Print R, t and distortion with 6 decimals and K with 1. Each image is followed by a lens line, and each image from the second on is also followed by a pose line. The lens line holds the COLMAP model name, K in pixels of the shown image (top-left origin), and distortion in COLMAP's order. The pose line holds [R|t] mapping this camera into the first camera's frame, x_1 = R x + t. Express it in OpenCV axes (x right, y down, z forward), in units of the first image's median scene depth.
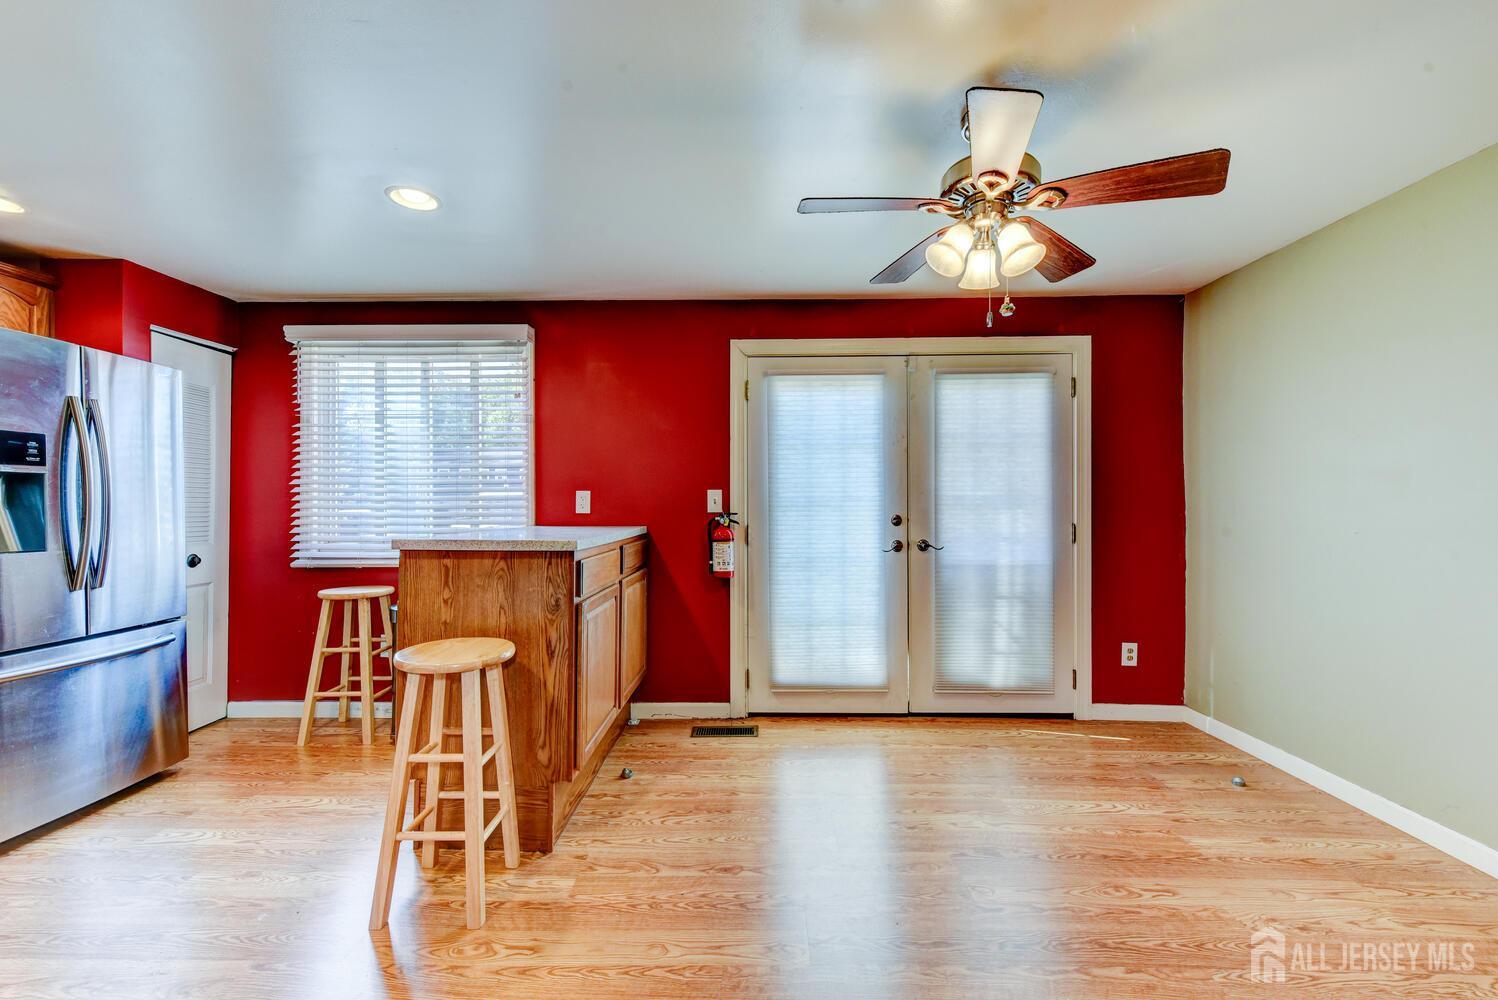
lens RADIAL K [[583.2, 0, 752.2], [0, 583.2, 503.0], [0, 0, 1]] dist [0.003620, -0.000209]
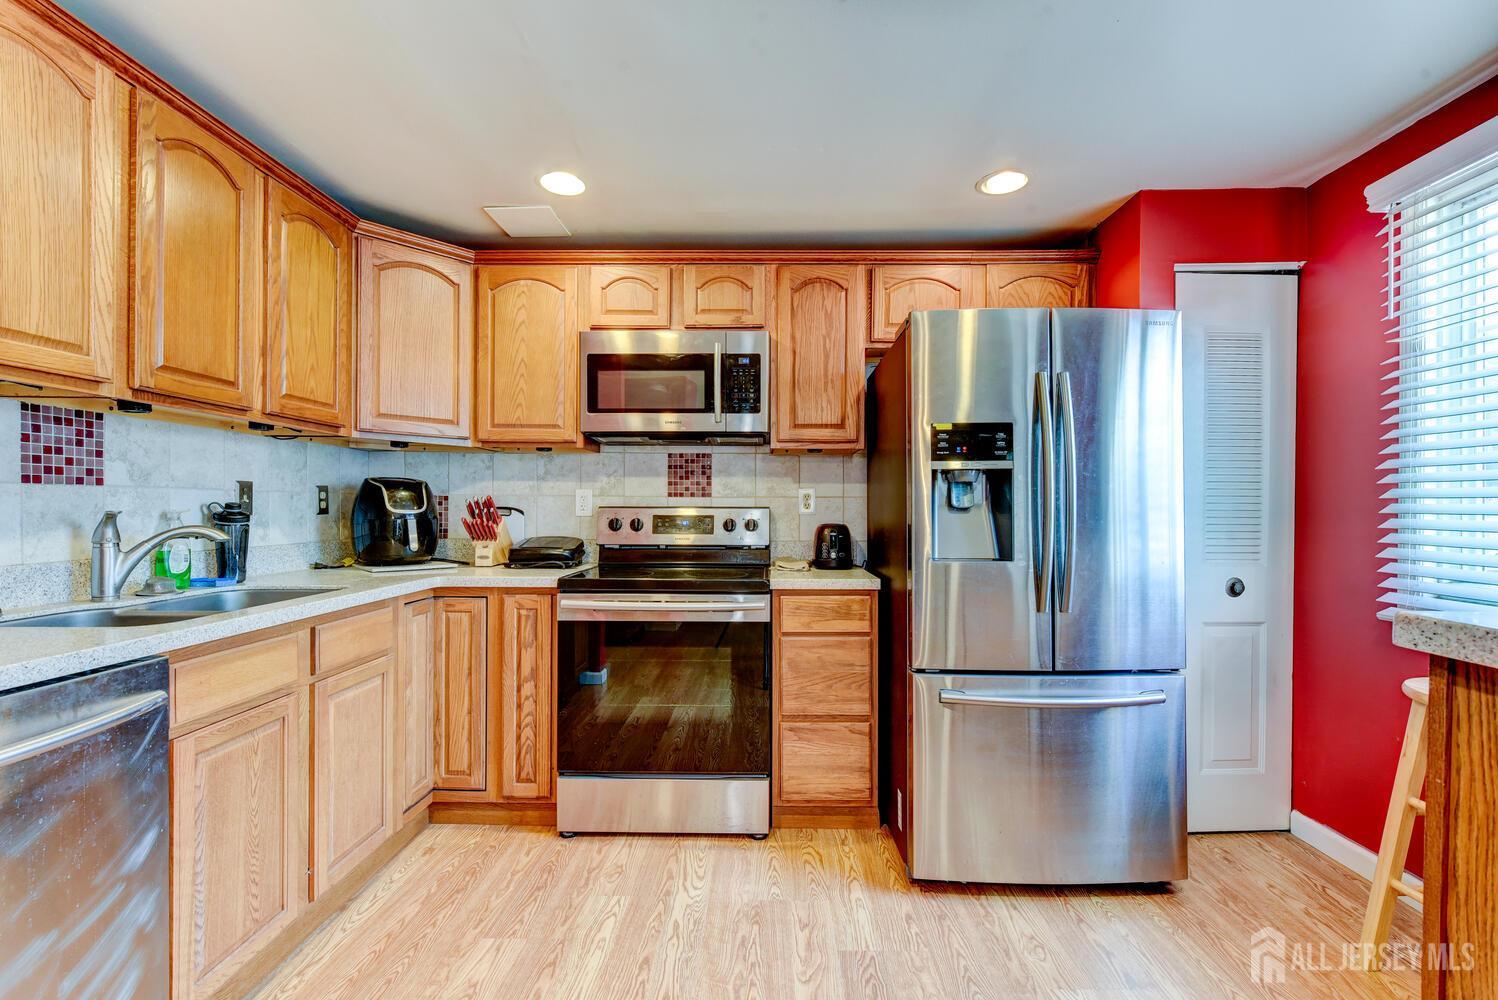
lens RADIAL K [[661.3, 0, 756.3], [0, 661.3, 510.0], [0, 0, 1]] dist [-0.000756, 0.001417]
pose [[0.001655, 0.002496, -0.999996, -0.165623], [0.002800, 0.999993, 0.002501, 0.003625], [0.999995, -0.002804, 0.001648, 0.414062]]
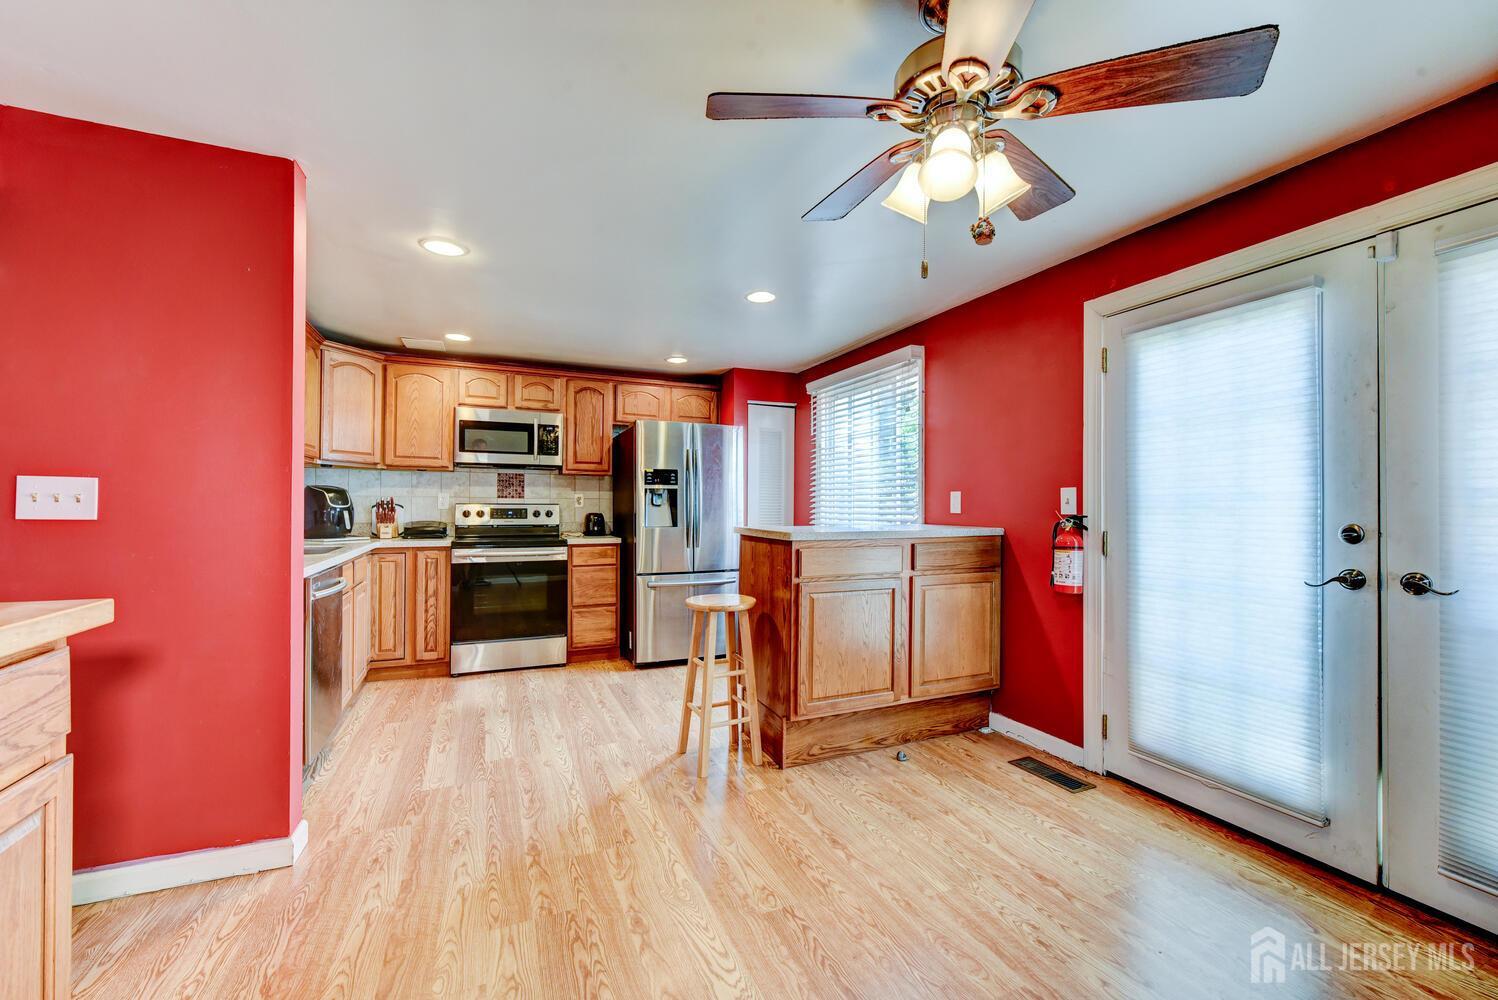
lens RADIAL K [[605.5, 0, 759.2], [0, 605.5, 502.3], [0, 0, 1]] dist [-0.000605, -0.002221]
pose [[0.427557, -0.001237, -0.903988, 0.542181], [-0.000251, 0.999999, -0.001487, -0.000132], [0.903988, 0.000863, 0.427556, 0.233868]]
